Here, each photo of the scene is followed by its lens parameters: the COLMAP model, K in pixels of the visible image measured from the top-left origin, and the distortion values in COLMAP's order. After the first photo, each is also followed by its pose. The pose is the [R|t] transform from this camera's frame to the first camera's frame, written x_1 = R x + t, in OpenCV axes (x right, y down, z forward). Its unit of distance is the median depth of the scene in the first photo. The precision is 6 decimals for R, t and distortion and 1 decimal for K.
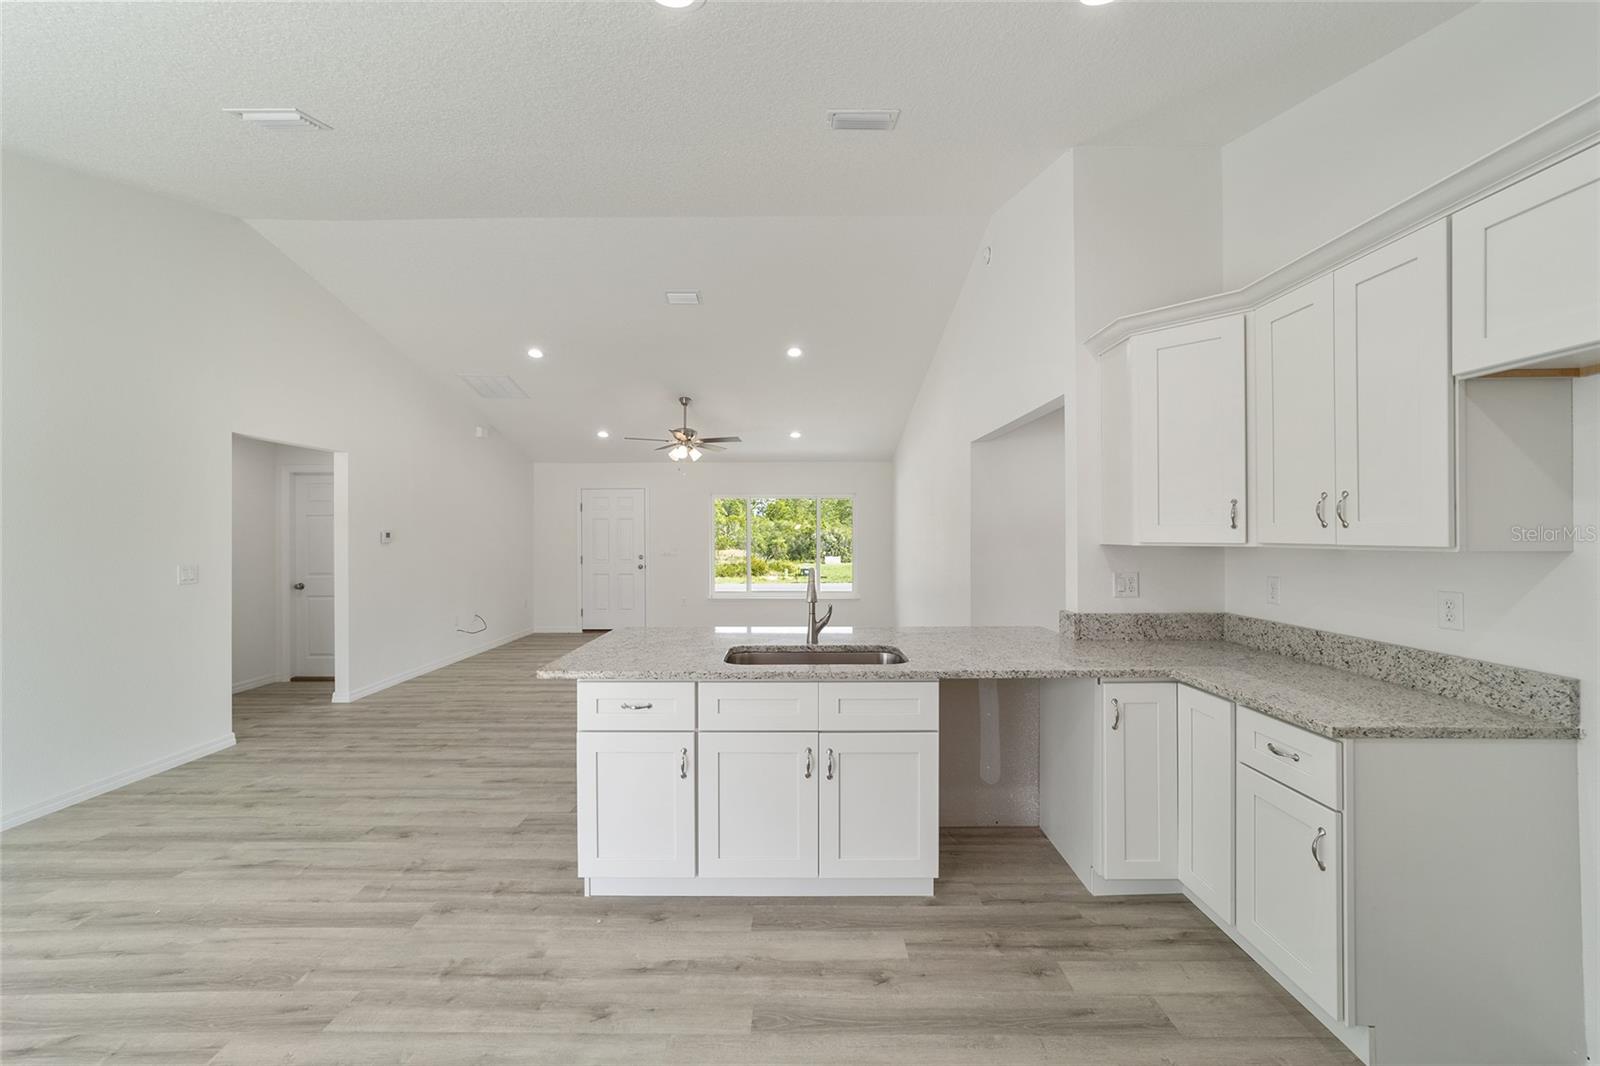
lens RADIAL K [[611.8, 0, 796.3], [0, 611.8, 529.9], [0, 0, 1]] dist [-0.017923, 0.008338]
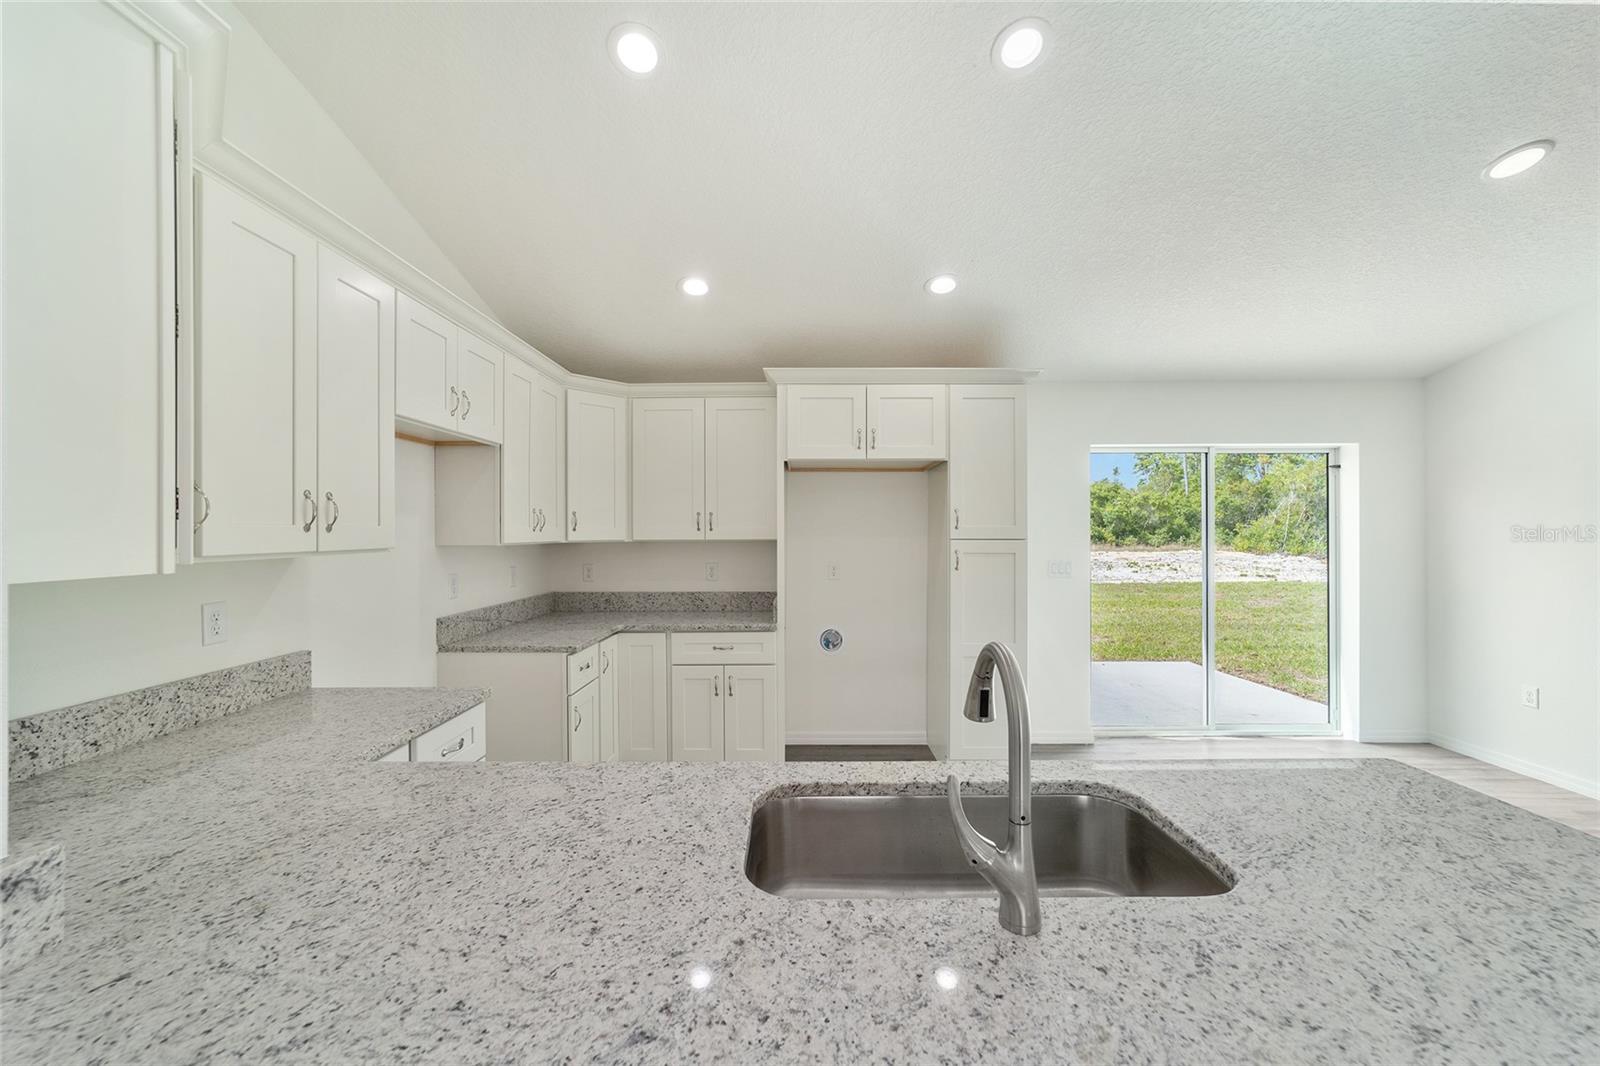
lens RADIAL K [[617.2, 0, 797.3], [0, 617.2, 530.0], [0, 0, 1]] dist [-0.017793, 0.008846]
pose [[-0.999955, 0.008721, 0.003849, 0.141926], [0.008705, 0.999953, -0.004211, 0.002313], [-0.003886, -0.004177, -0.999984, 1.439892]]
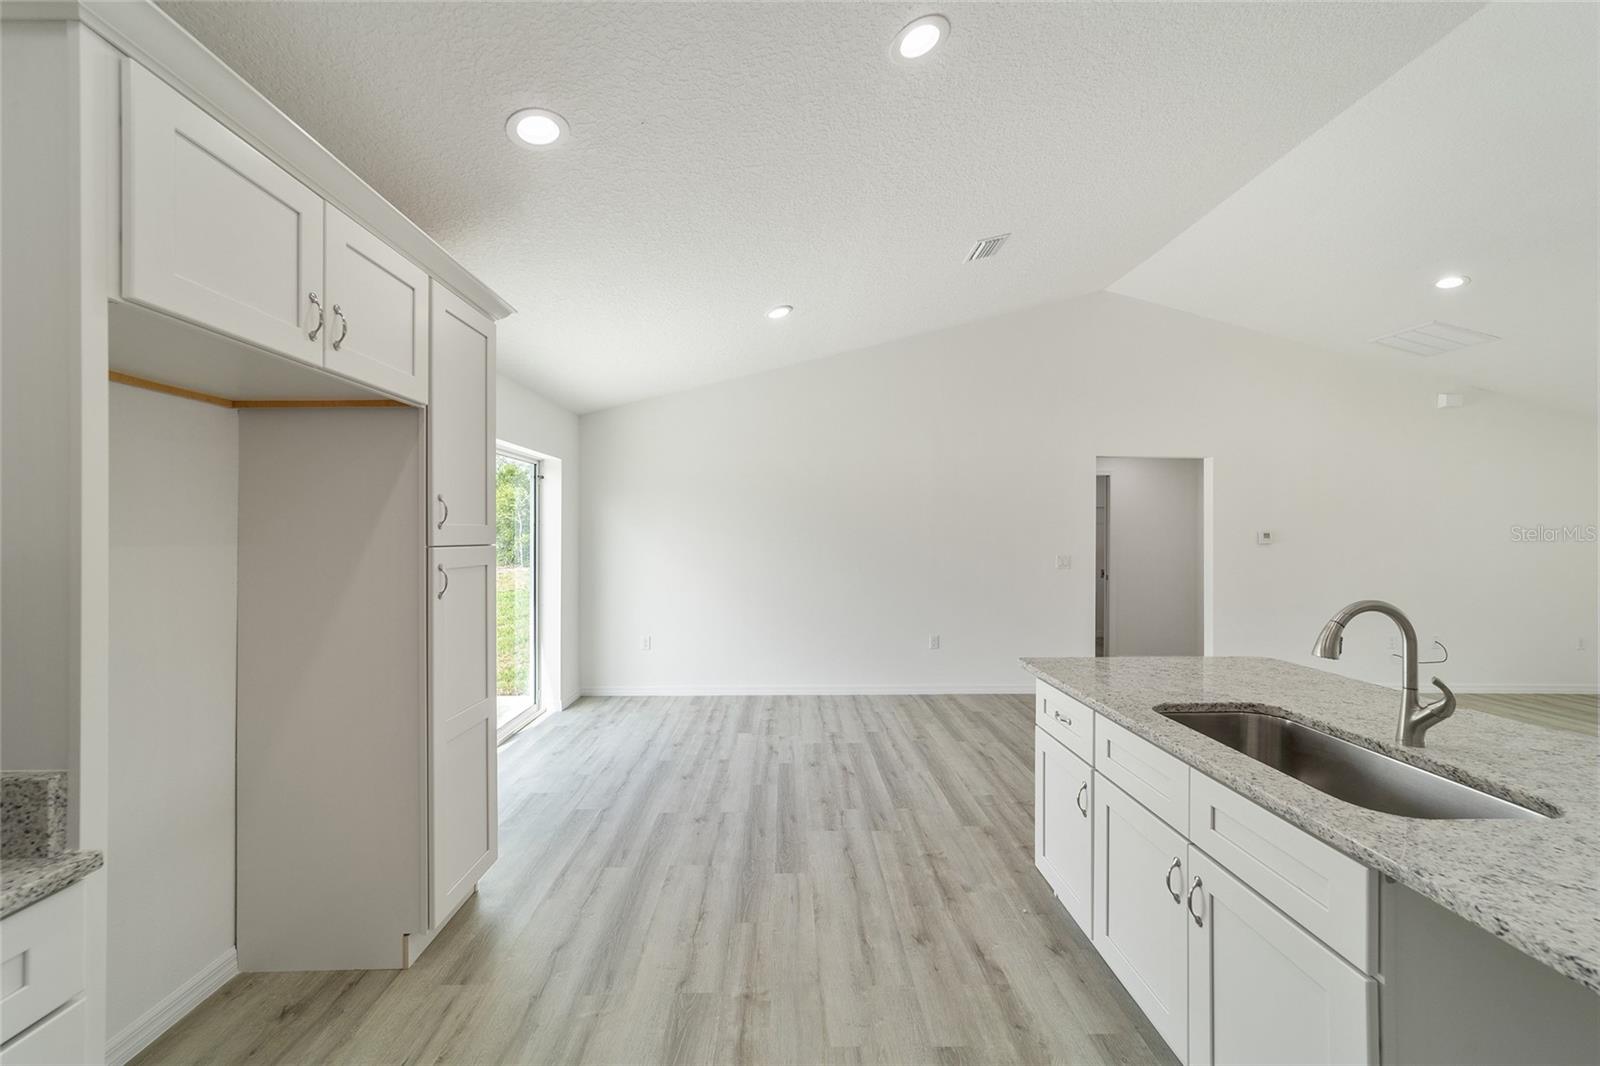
lens RADIAL K [[611.8, 0, 796.3], [0, 611.8, 529.9], [0, 0, 1]] dist [-0.017923, 0.008338]
pose [[0.025264, 0.000078, -0.999681, 0.601262], [-0.000286, 1.000000, 0.000071, -0.000853], [0.999681, 0.000284, 0.025264, 0.508503]]
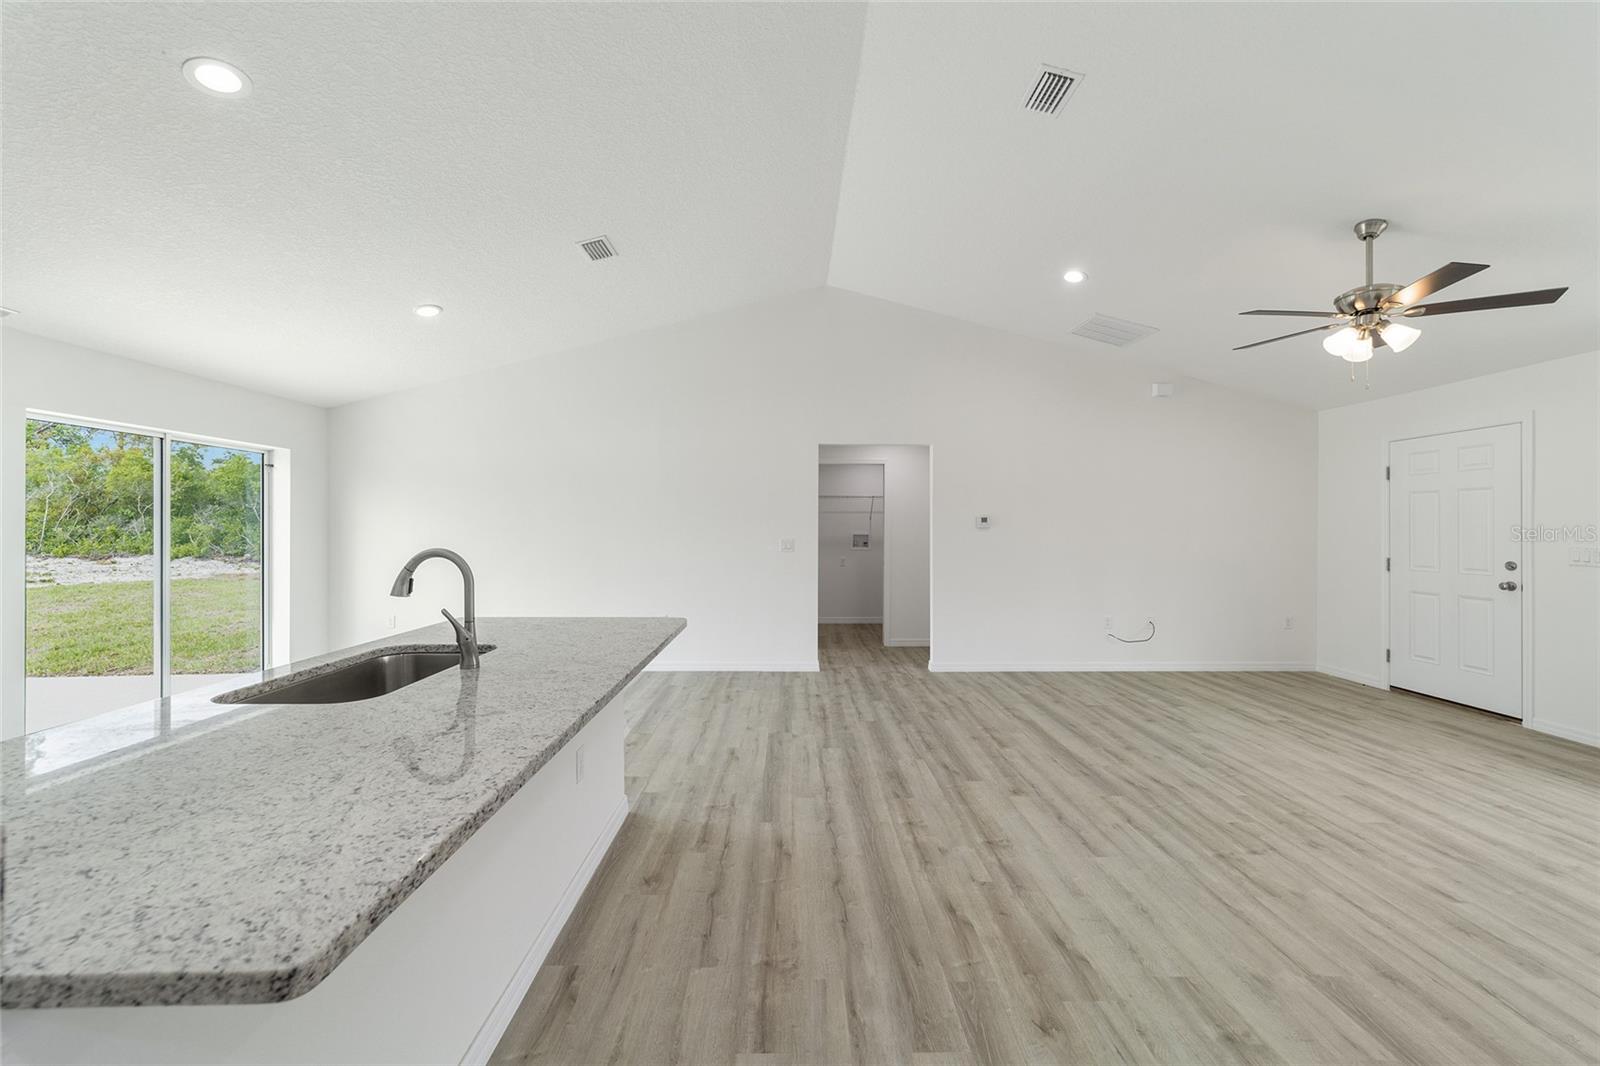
lens RADIAL K [[617.2, 0, 797.3], [0, 617.2, 530.0], [0, 0, 1]] dist [-0.017793, 0.008846]
pose [[0.018222, 0.004944, -0.999822, 0.750375], [0.001787, 0.999986, 0.004977, 0.043445], [0.999832, -0.001878, 0.018213, 1.487413]]
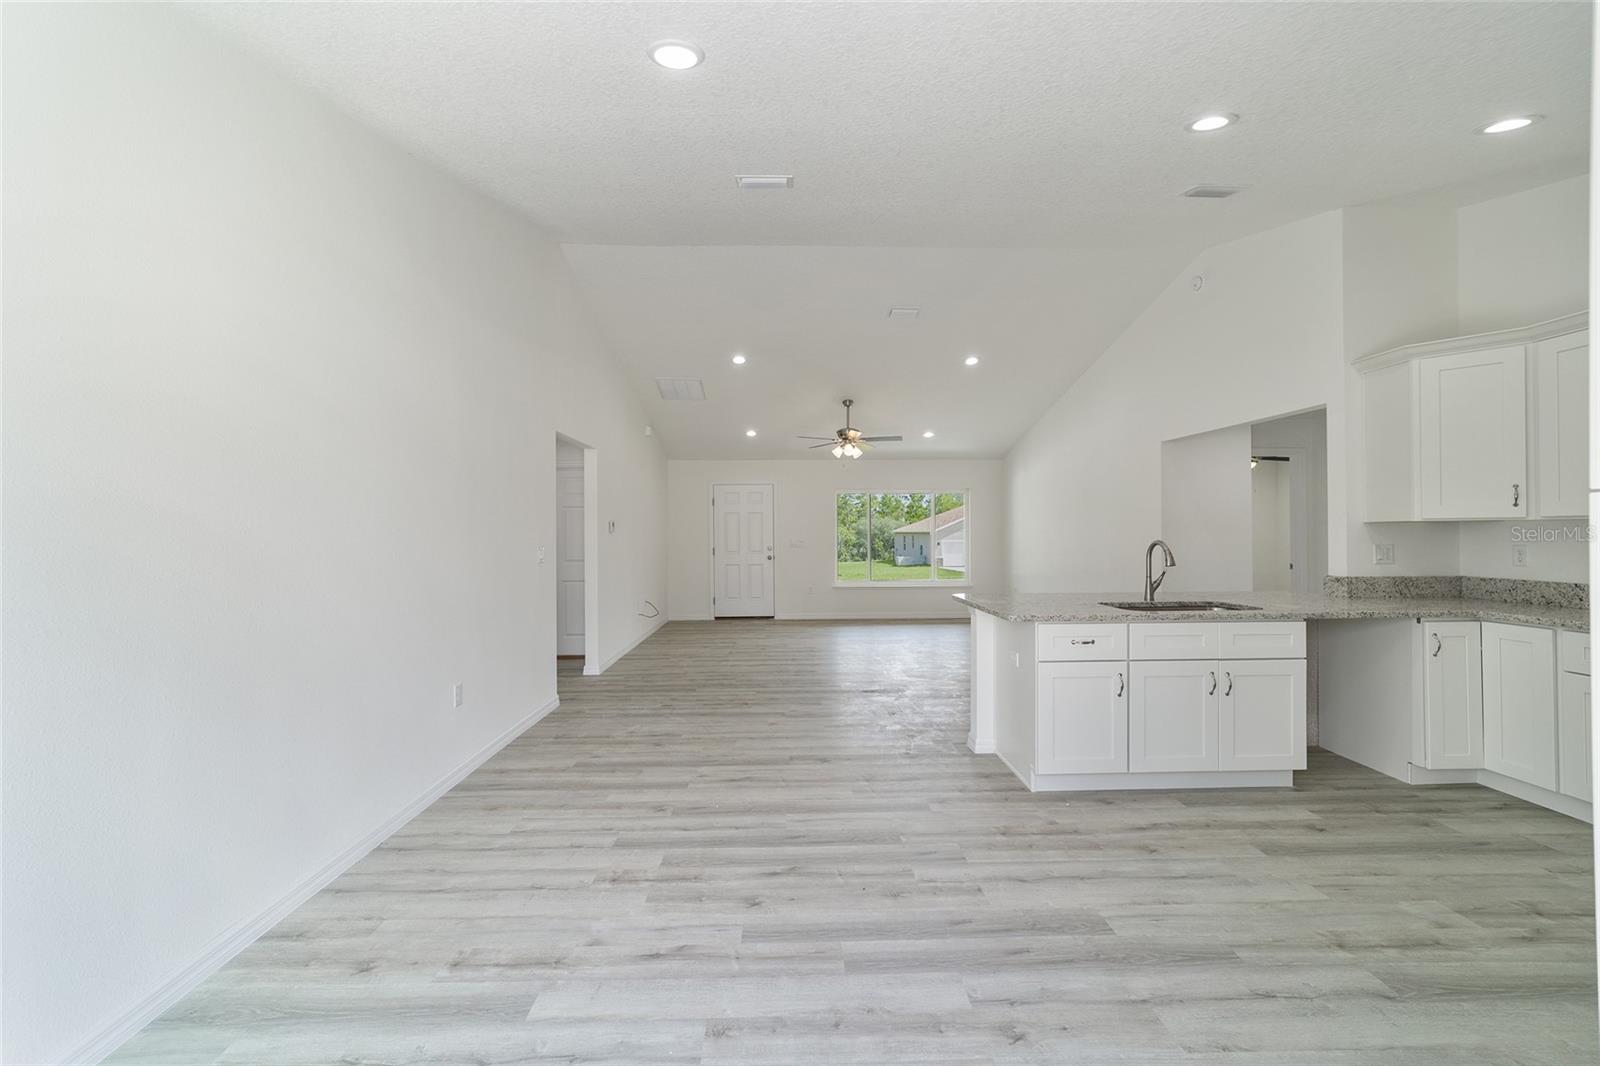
lens RADIAL K [[617.2, 0, 797.3], [0, 617.2, 530.0], [0, 0, 1]] dist [-0.017793, 0.008846]
pose [[0.999555, -0.002774, 0.029685, -0.821080], [0.002771, 0.999996, 0.000131, 0.041893], [-0.029685, -0.000049, 0.999559, -0.269193]]
